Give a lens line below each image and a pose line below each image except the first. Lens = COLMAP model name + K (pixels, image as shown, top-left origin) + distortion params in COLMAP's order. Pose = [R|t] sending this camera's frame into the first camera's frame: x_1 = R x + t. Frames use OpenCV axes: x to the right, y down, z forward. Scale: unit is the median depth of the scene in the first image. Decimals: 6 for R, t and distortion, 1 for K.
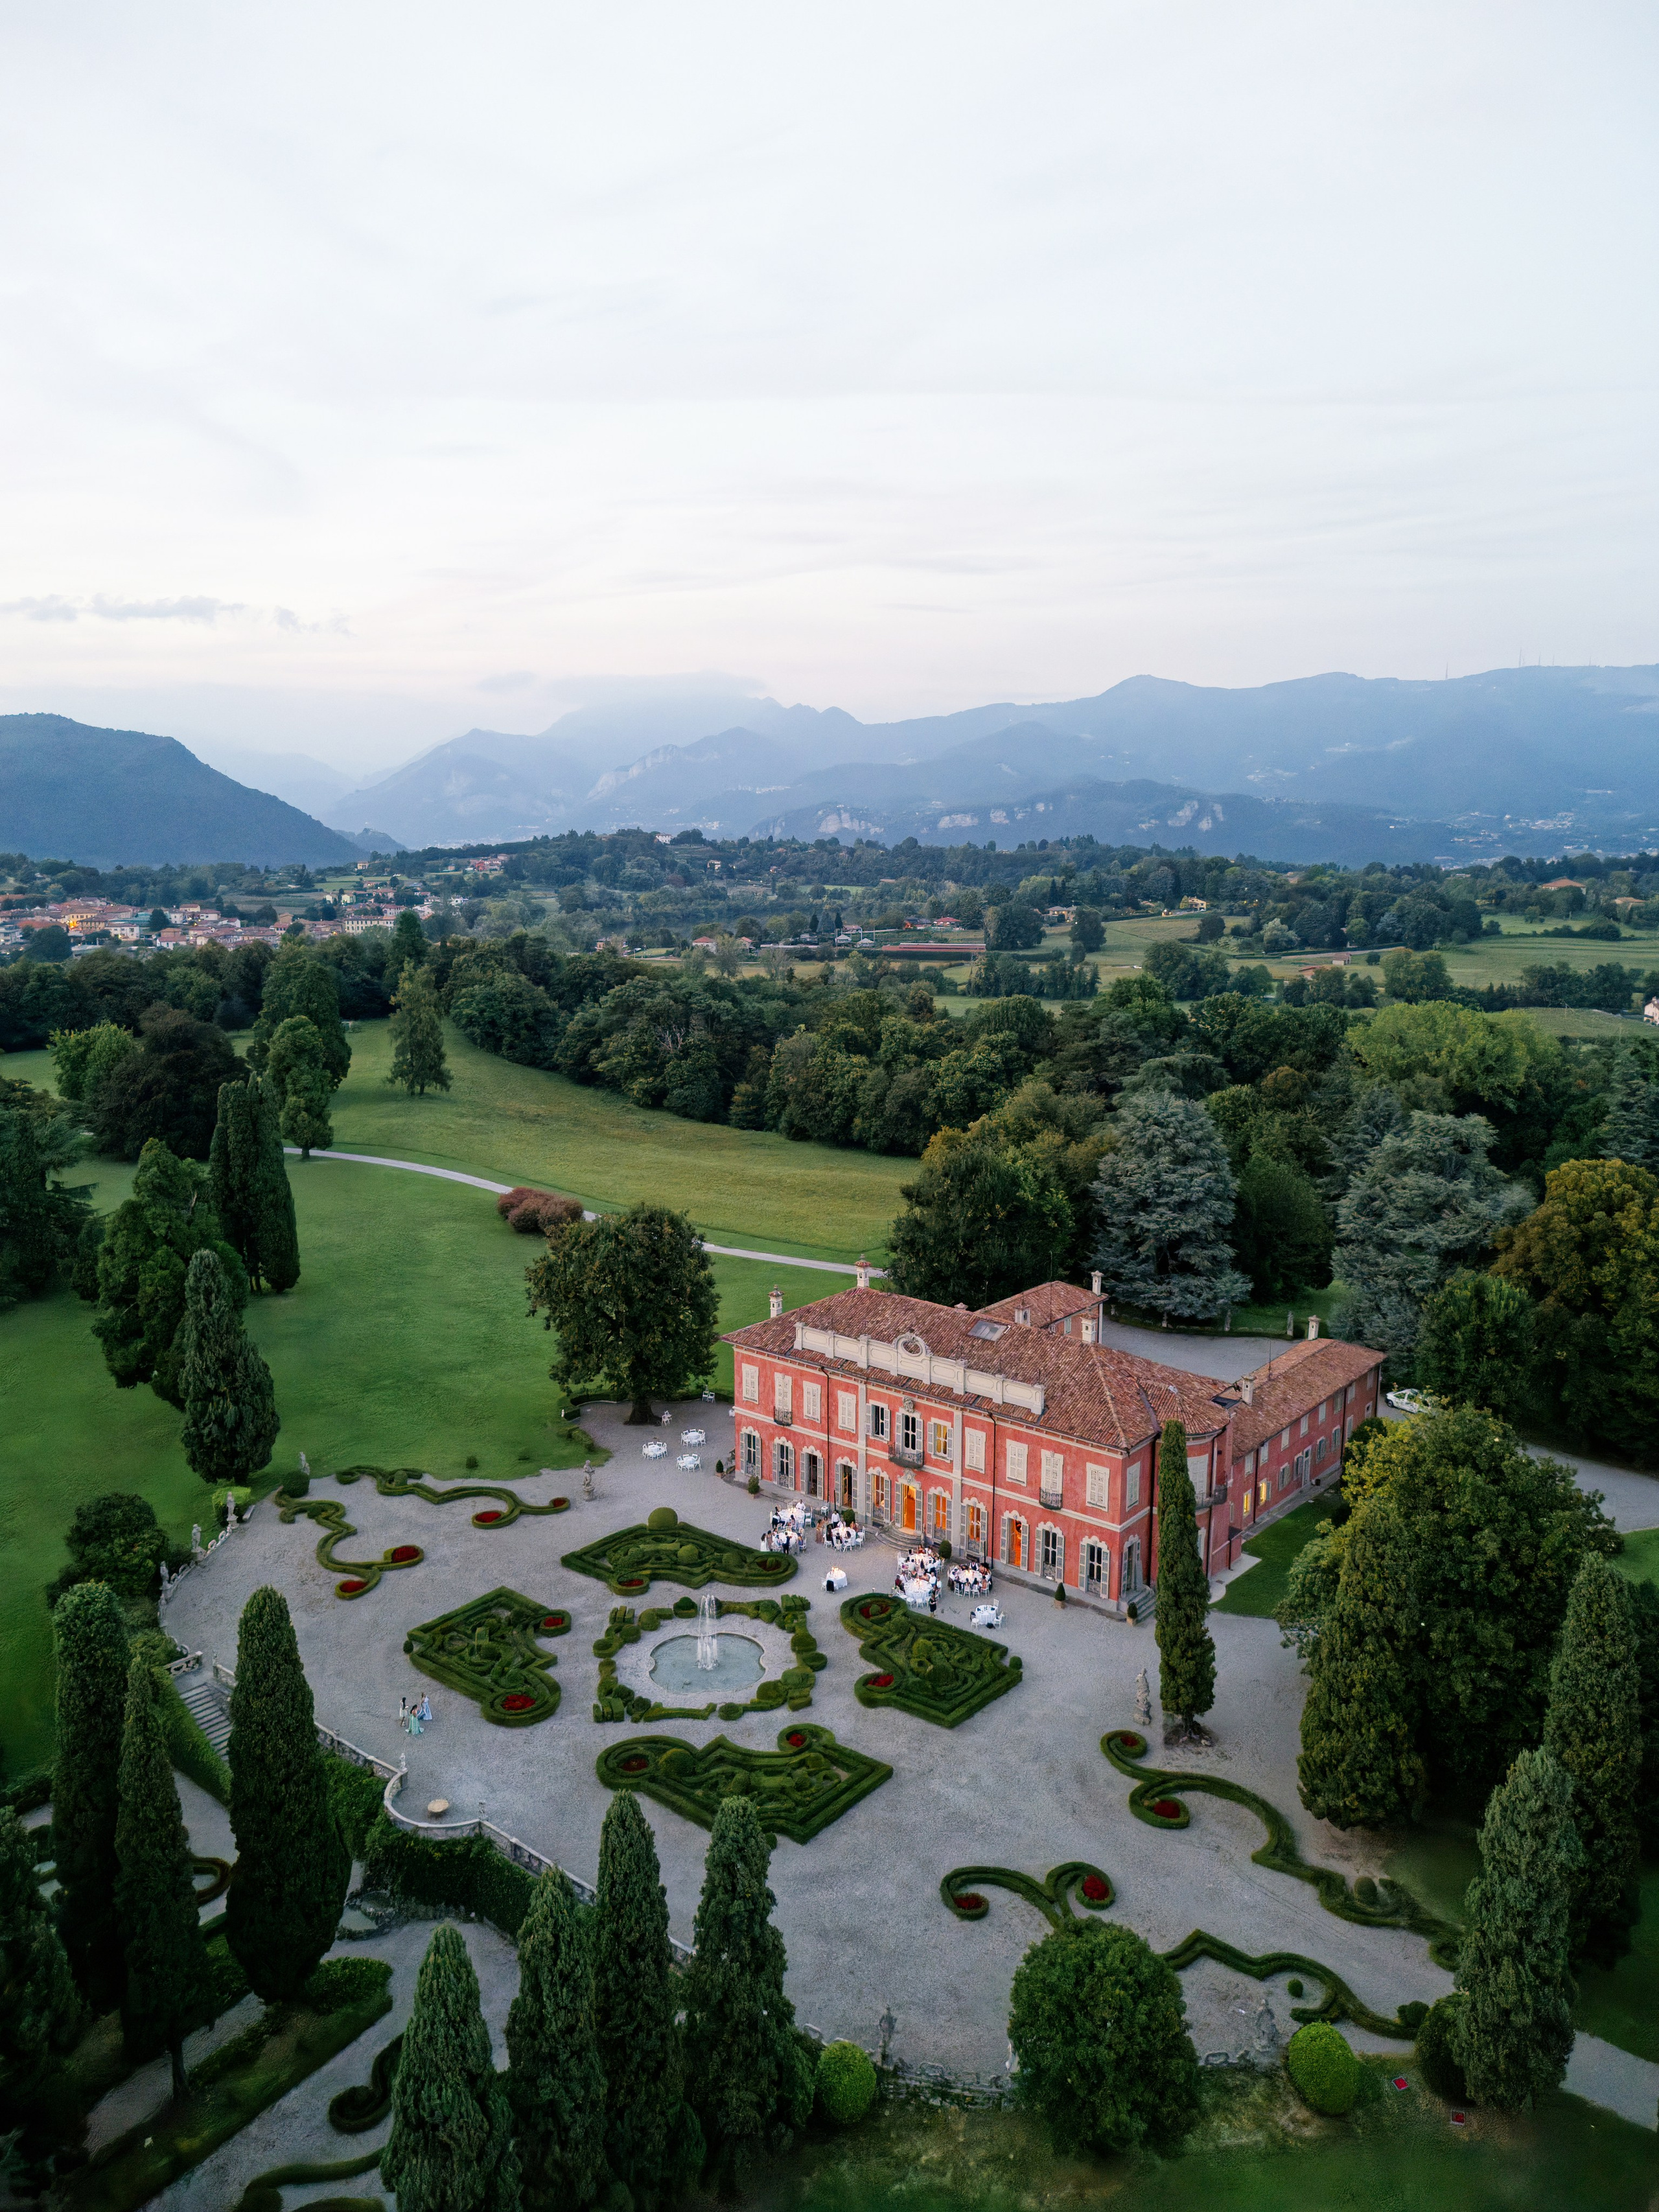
lens RADIAL K [[1604.7, 0, 830.8], [0, 1604.7, 1096.8], [0, 0, 1]] dist [-0.001663, -0.002068]
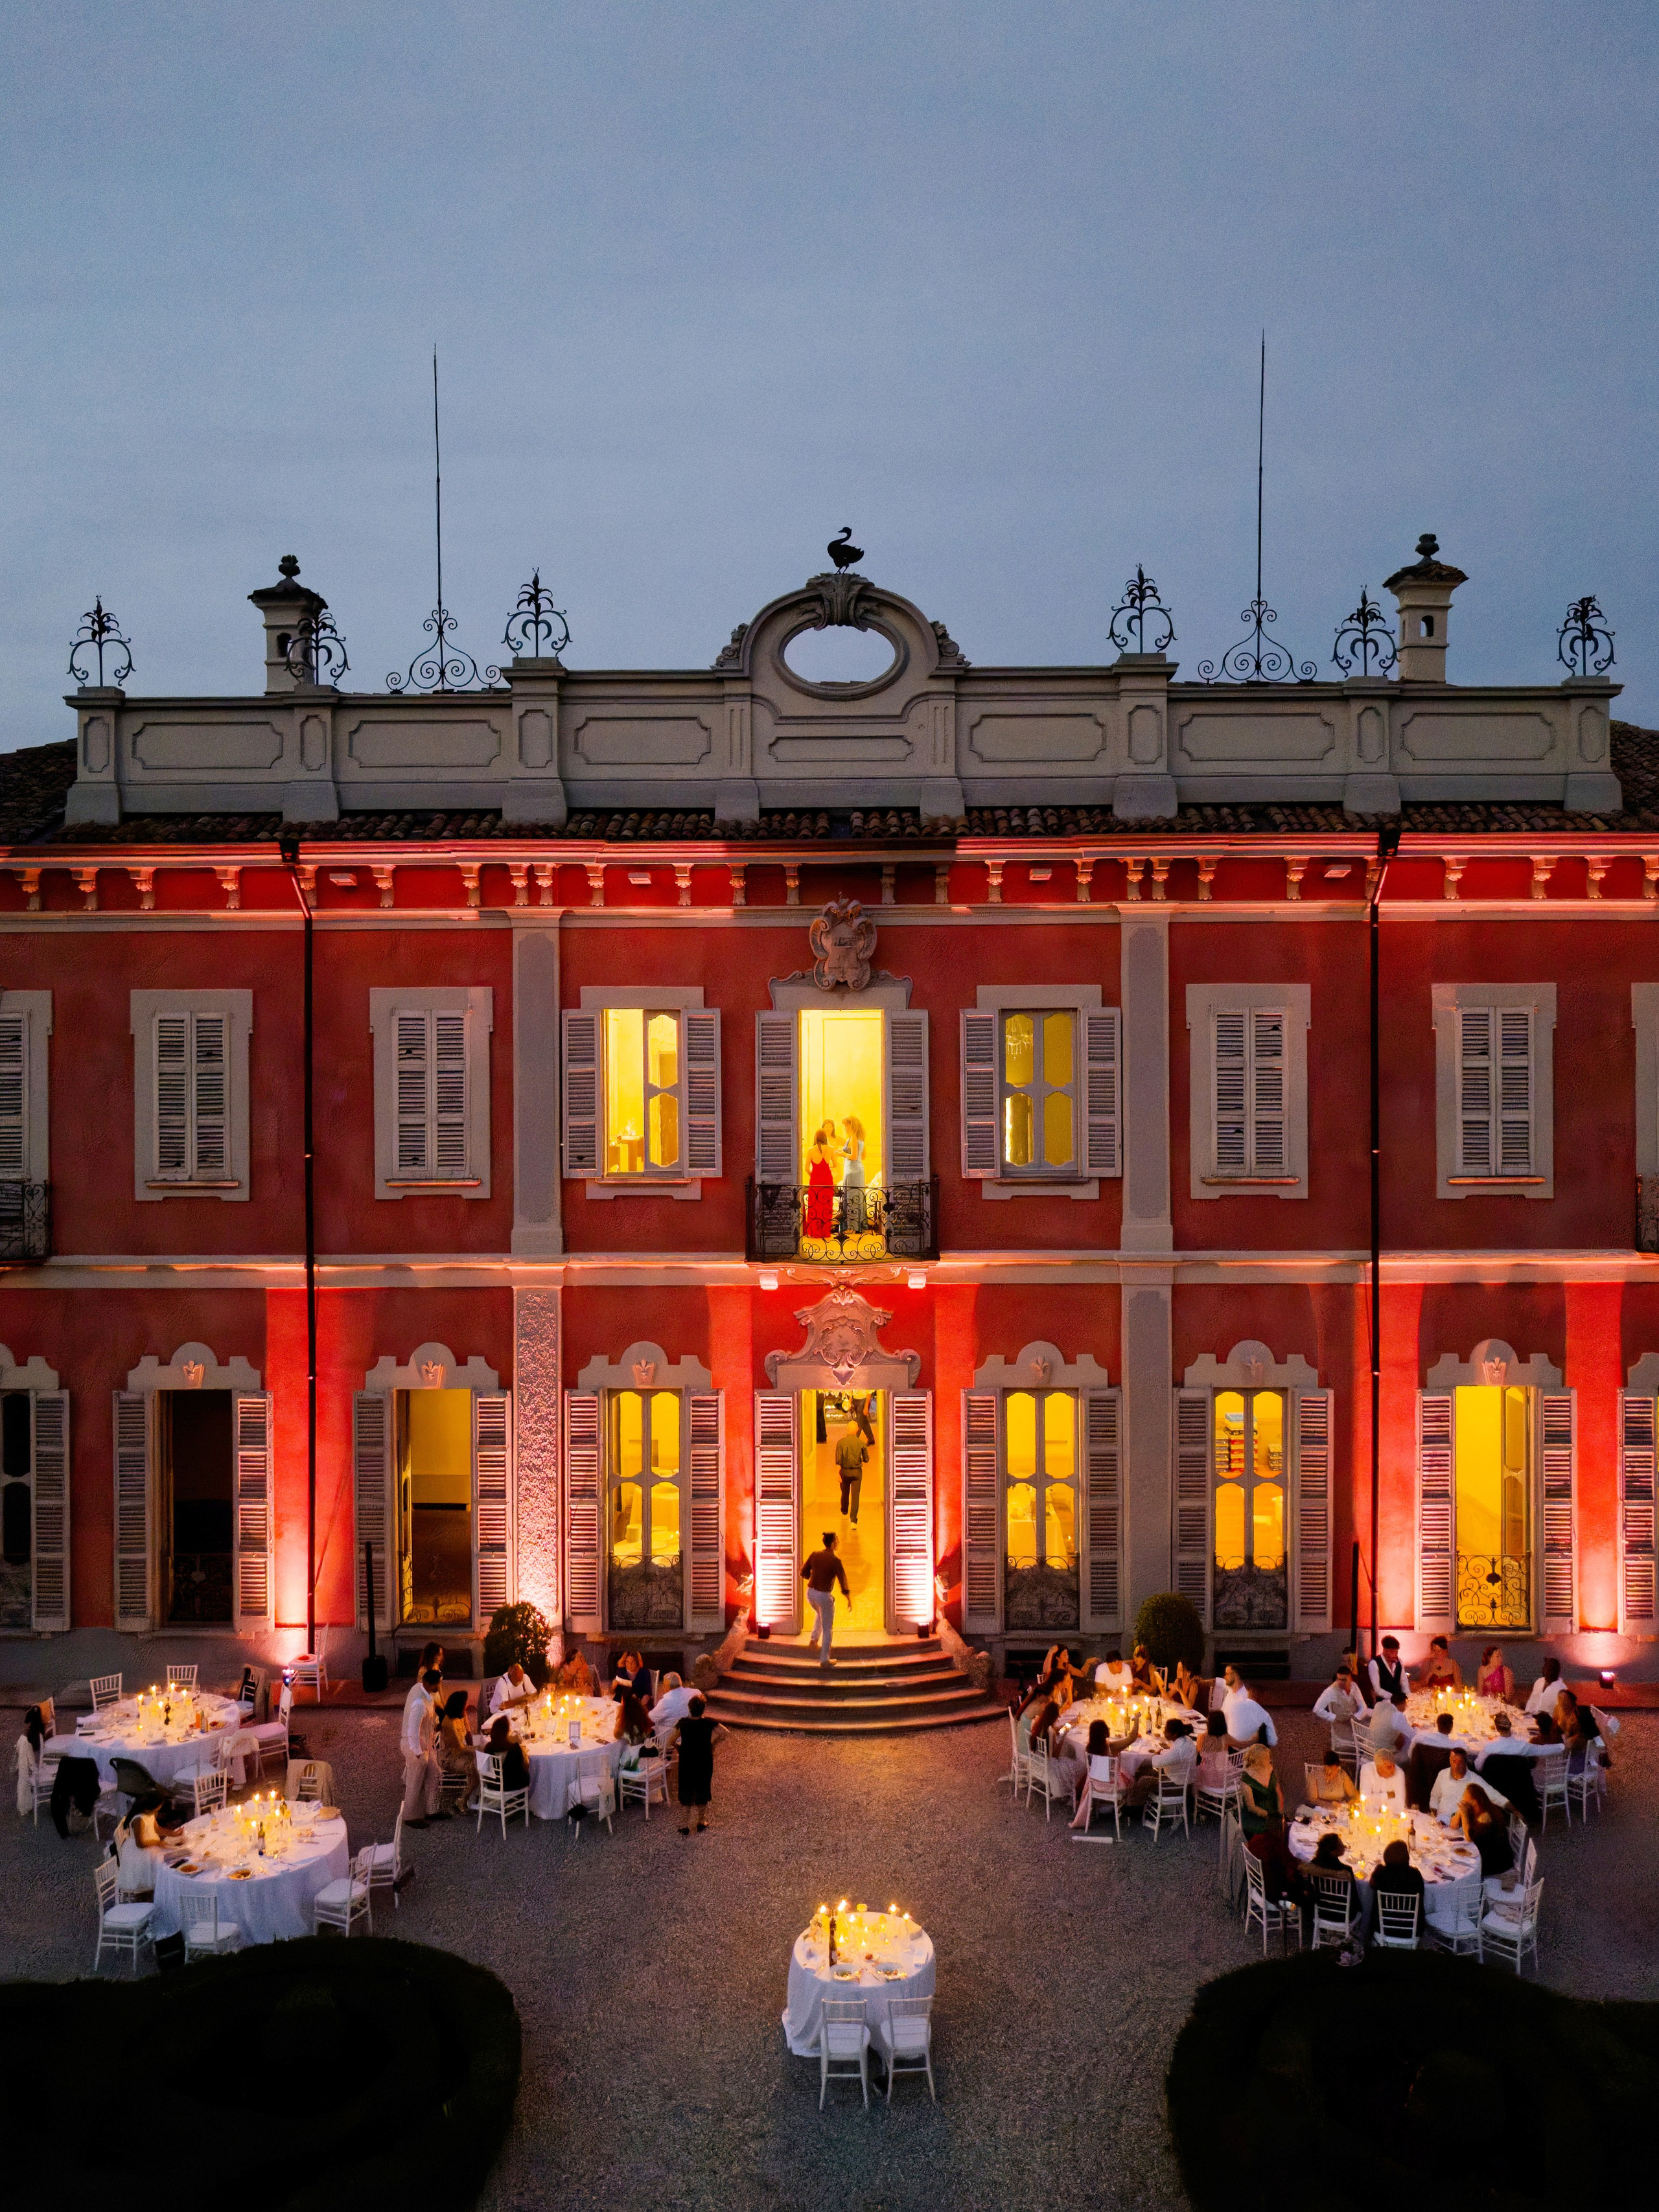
lens RADIAL K [[1766.7, 0, 839.5], [0, 1766.7, 1078.8], [0, 0, 1]] dist [-0.006165, 0.005360]
pose [[0.782829, -0.008781, 0.622175, -0.078904], [0.110974, 0.985840, -0.125716, 0.218230], [-0.612261, 0.167460, 0.772719, 0.780068]]
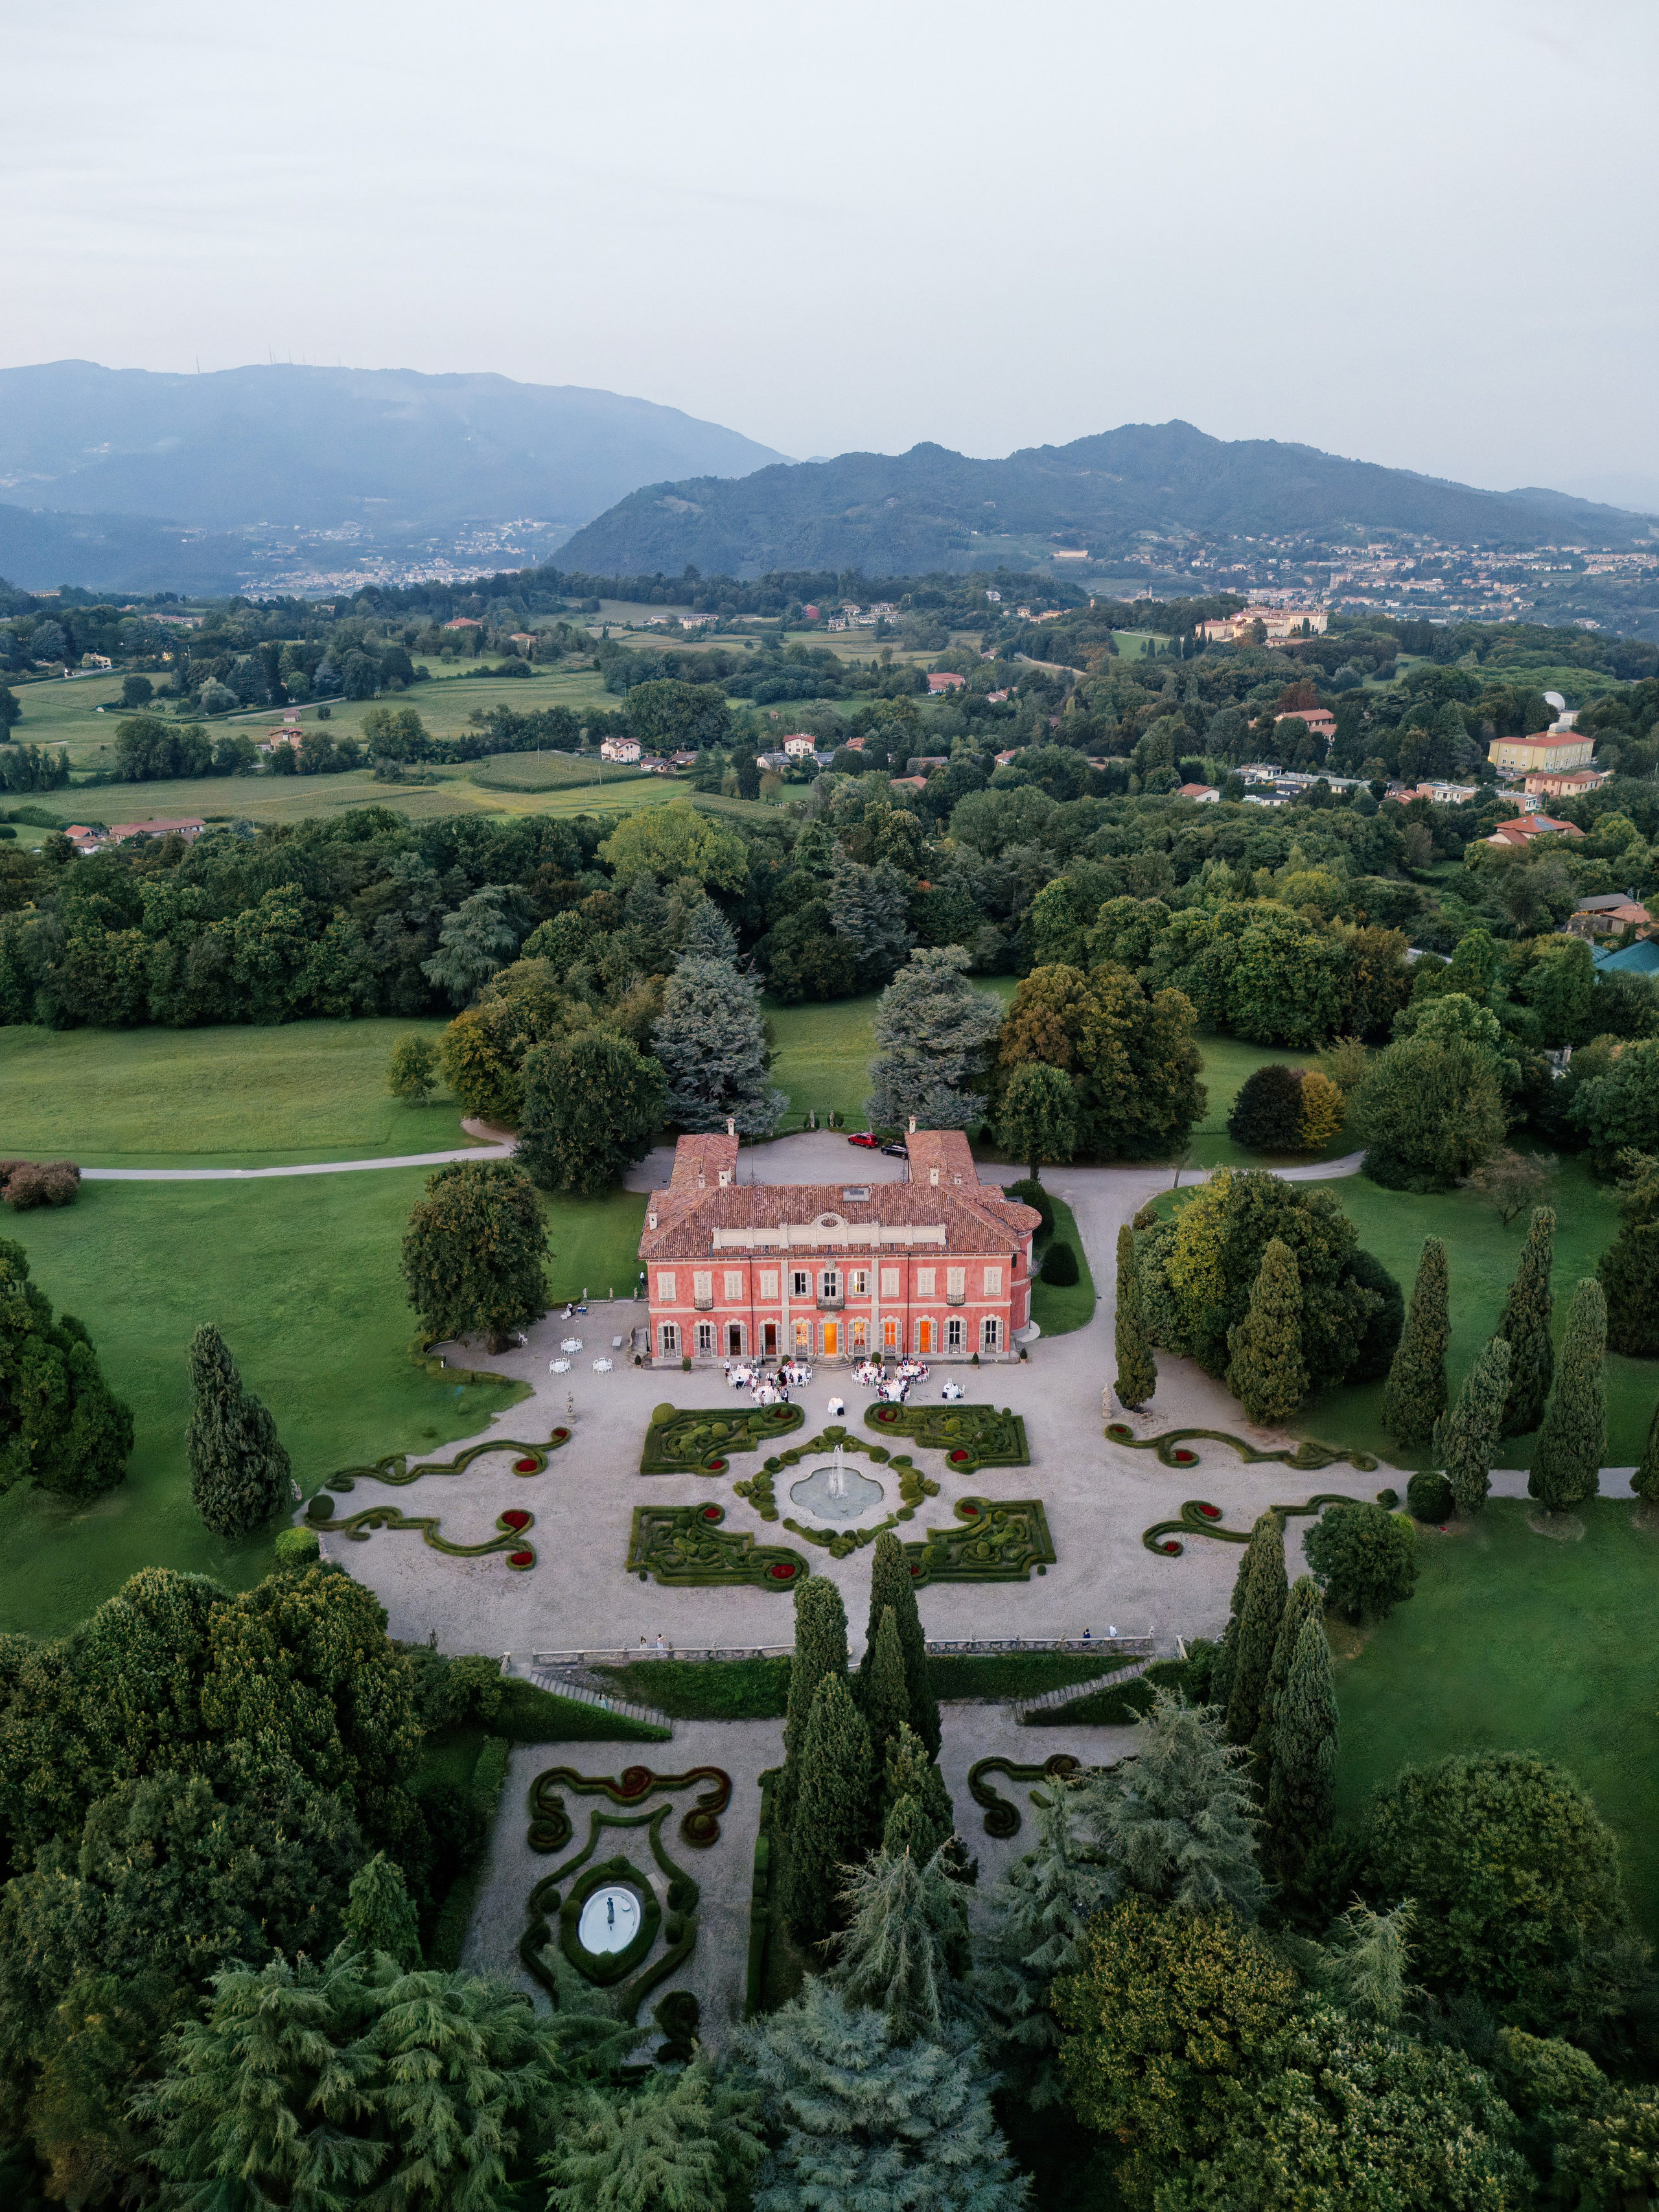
lens RADIAL K [[1594.9, 0, 821.8], [0, 1594.9, 1103.8], [0, 0, 1]] dist [0.040592, -0.092775]
pose [[0.763236, -0.229792, 0.603876, -0.664605], [0.120864, 0.968898, 0.215935, -0.203153], [-0.634714, -0.091822, 0.767272, 0.014878]]
